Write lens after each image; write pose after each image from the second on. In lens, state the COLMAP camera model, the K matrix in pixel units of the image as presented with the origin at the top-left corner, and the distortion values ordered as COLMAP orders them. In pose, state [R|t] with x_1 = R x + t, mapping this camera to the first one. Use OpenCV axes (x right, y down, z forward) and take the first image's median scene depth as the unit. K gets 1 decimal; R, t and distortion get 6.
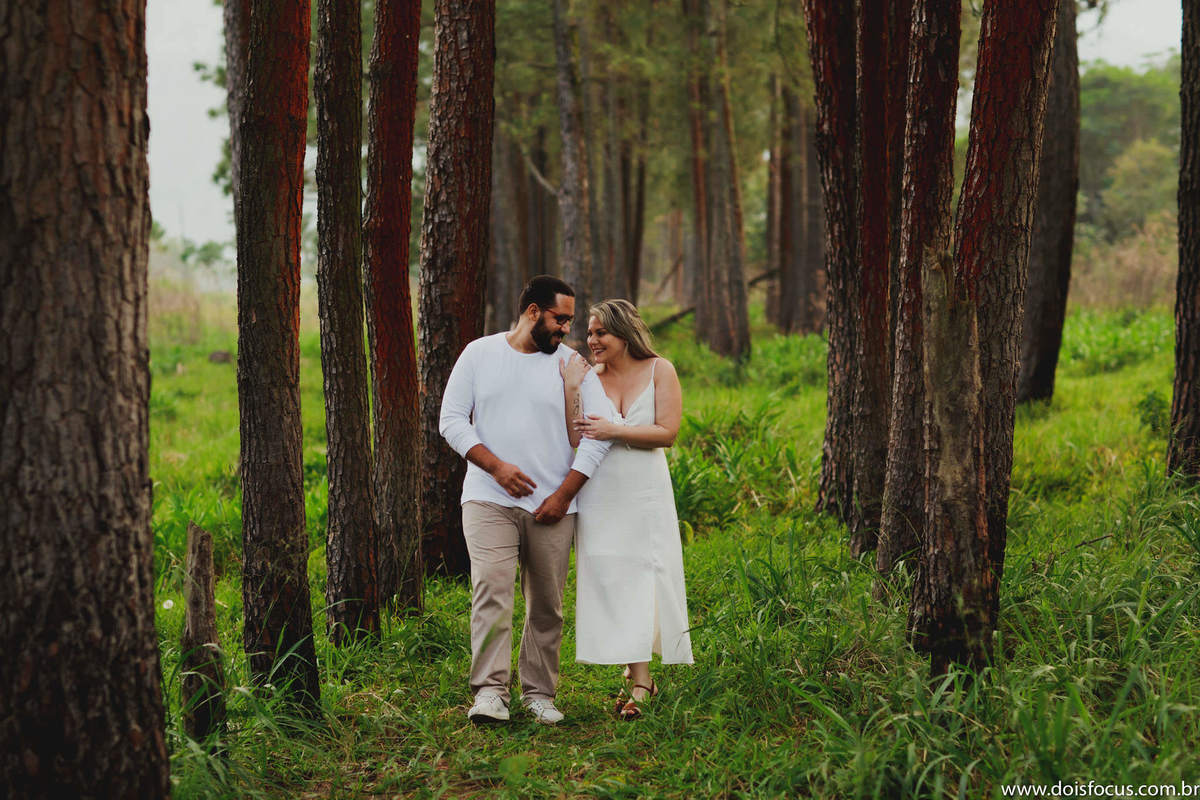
lens RADIAL K [[2944.7, 0, 600.0], [0, 2944.7, 400.0], [0, 0, 1]] dist [0.004827, -0.974918]
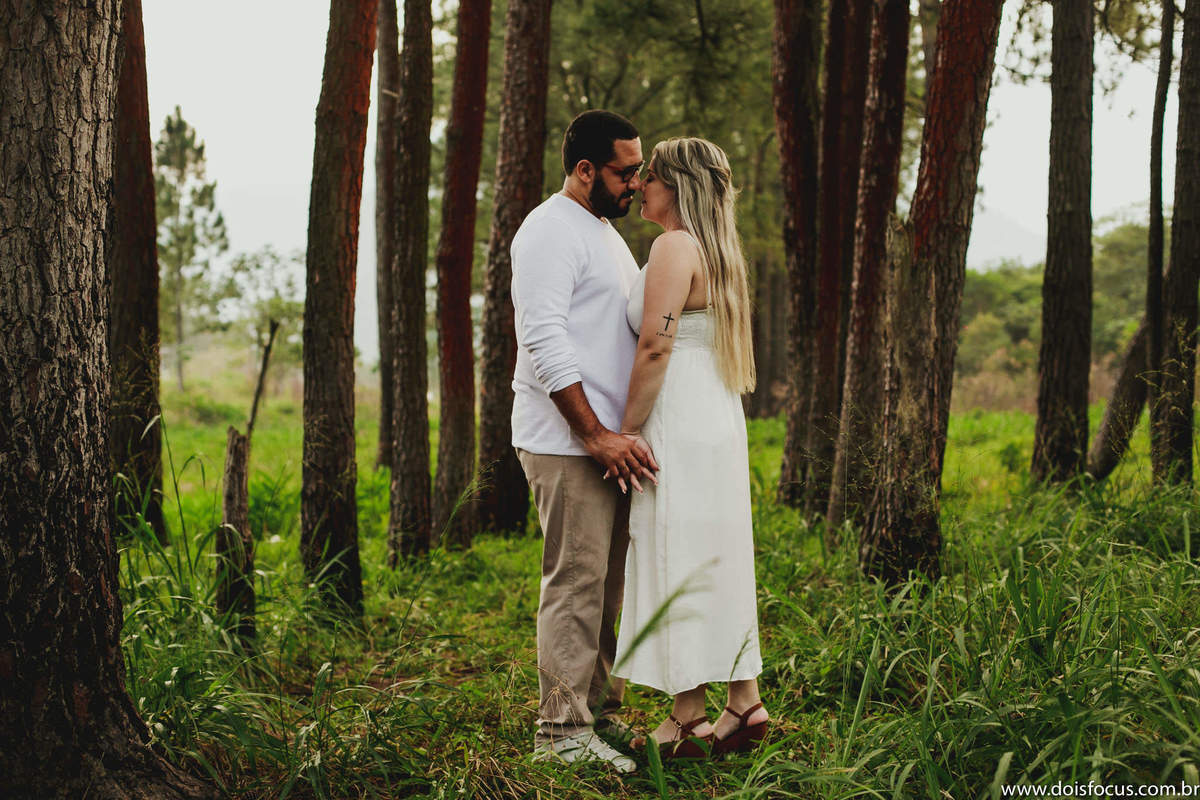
lens RADIAL K [[1764.8, 0, 600.0], [0, 1764.8, 400.0], [0, 0, 1]] dist [-0.094980, 0.058415]
pose [[0.999165, 0.033727, -0.023045, 0.016567], [-0.034820, 0.998201, -0.048810, 0.057841], [0.021357, 0.049572, 0.998542, 0.324355]]
